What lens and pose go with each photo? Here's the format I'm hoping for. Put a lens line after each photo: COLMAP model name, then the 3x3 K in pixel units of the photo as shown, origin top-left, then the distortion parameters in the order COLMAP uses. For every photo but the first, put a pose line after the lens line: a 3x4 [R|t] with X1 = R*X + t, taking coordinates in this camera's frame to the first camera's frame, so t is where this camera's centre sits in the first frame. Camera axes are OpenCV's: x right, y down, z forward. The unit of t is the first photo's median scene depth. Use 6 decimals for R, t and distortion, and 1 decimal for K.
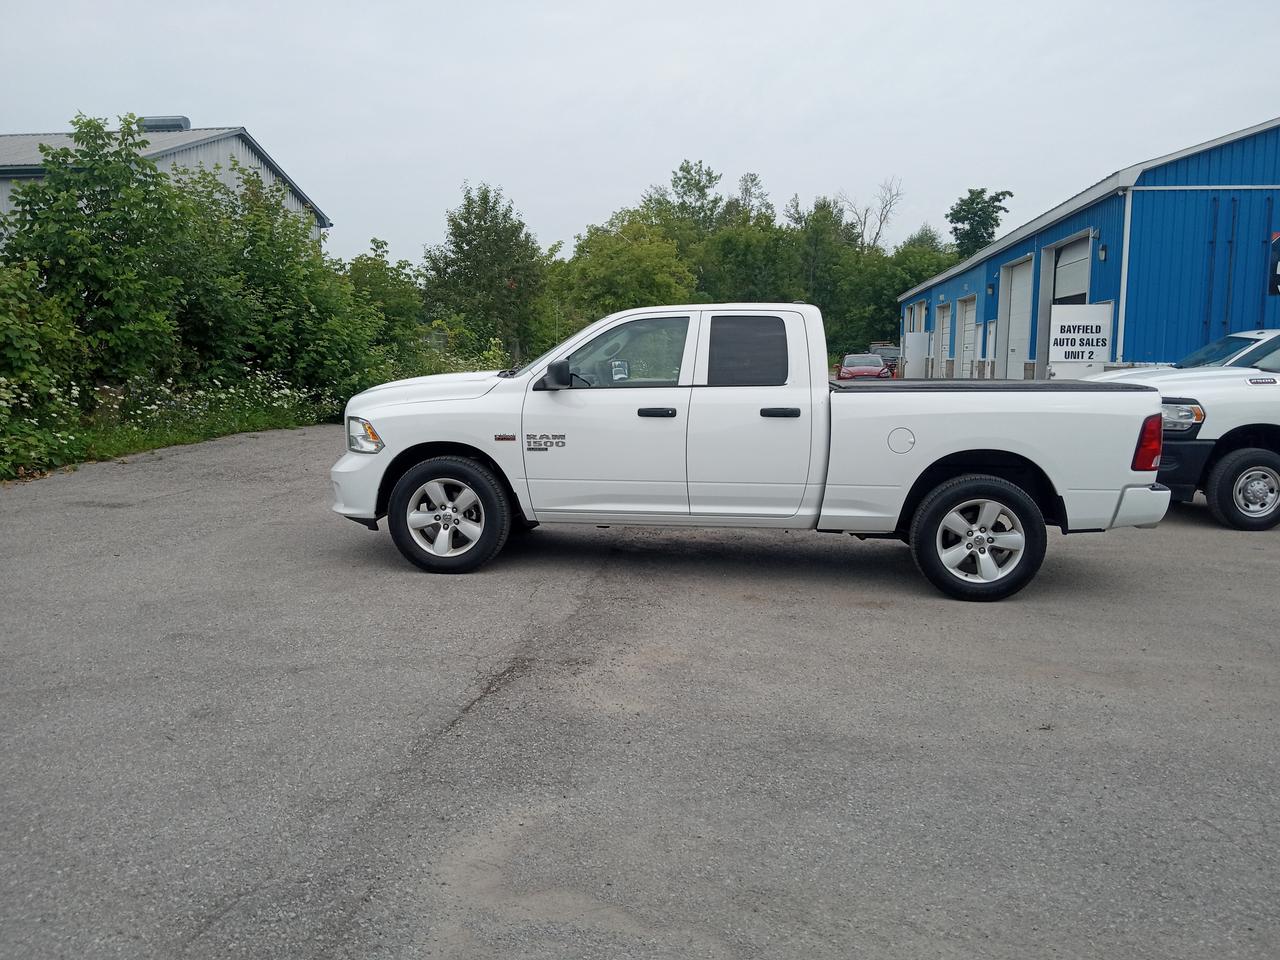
lens RADIAL K [[1049.1, 0, 635.8], [0, 1049.1, 483.8], [0, 0, 1]] dist [0.033538, -0.067672]
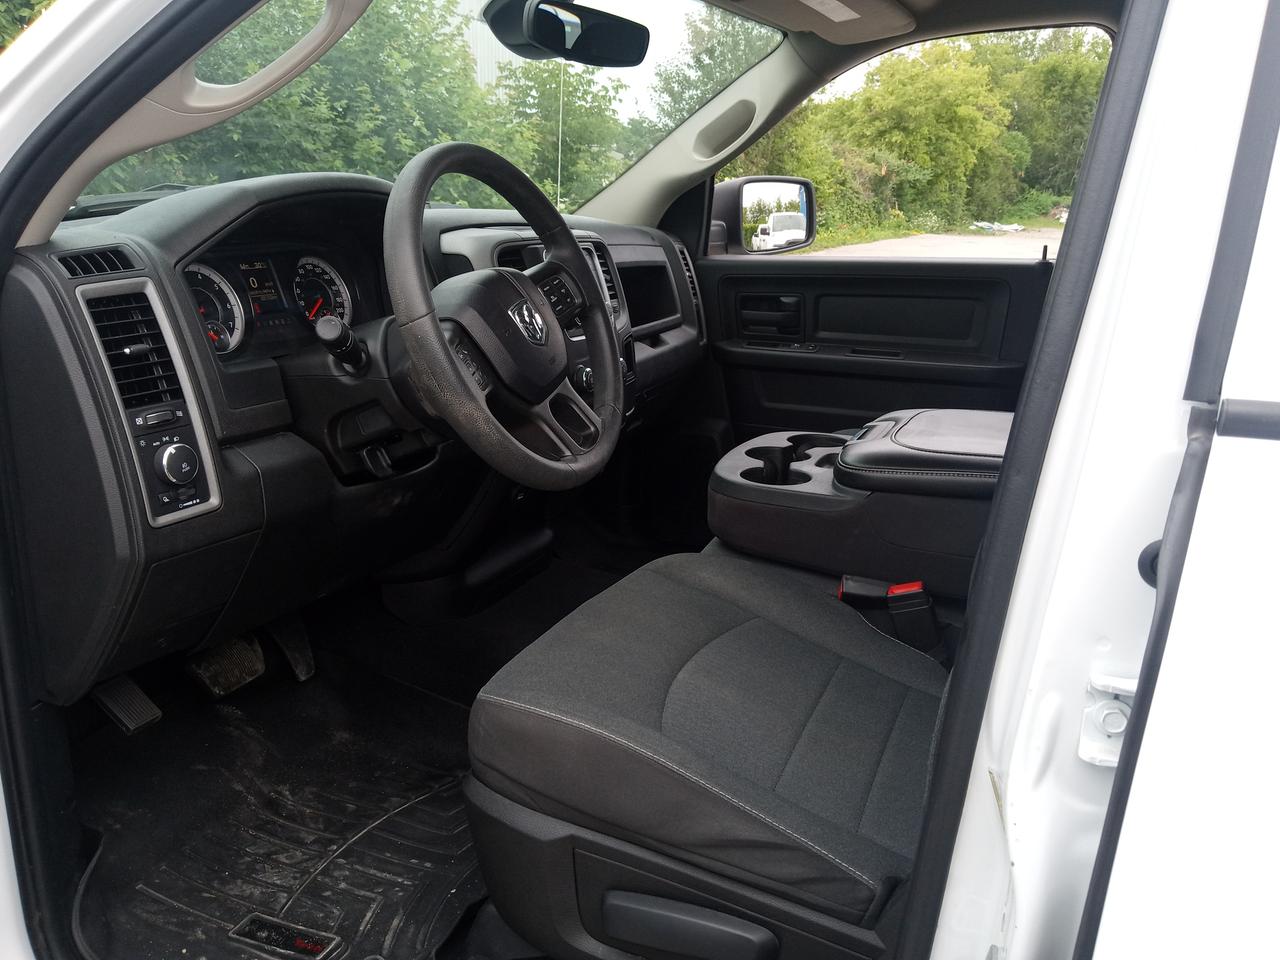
lens RADIAL K [[1049.1, 0, 640.2], [0, 1049.1, 476.2], [0, 0, 1]] dist [0.033538, -0.067672]
pose [[0.965589, 0.076078, -0.248698, 0.005382], [-0.043832, 0.990184, 0.132719, -0.011648], [0.256354, -0.117251, 0.959445, 0.115814]]
